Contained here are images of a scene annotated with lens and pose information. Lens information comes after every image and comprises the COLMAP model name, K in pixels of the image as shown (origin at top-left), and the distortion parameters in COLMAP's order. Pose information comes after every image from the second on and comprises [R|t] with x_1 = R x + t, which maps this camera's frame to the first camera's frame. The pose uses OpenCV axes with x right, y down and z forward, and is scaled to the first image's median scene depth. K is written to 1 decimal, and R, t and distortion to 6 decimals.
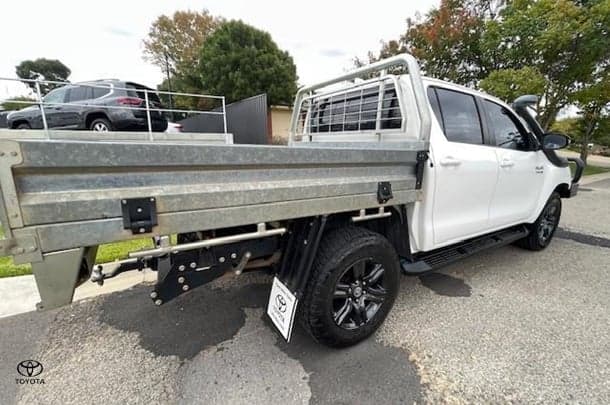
lens RADIAL K [[264.3, 0, 308.7], [0, 264.3, 201.4], [0, 0, 1]] dist [-0.013740, 0.002819]
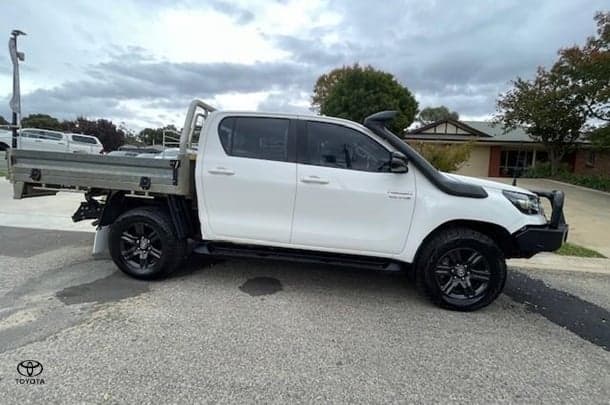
lens RADIAL K [[264.3, 0, 303.5], [0, 264.3, 203.8], [0, 0, 1]] dist [-0.013740, 0.002819]
pose [[0.792323, 0.098712, -0.602063, 1.882782], [-0.172782, 0.982729, -0.066260, 0.029178], [0.585124, 0.156525, 0.795695, 0.253556]]
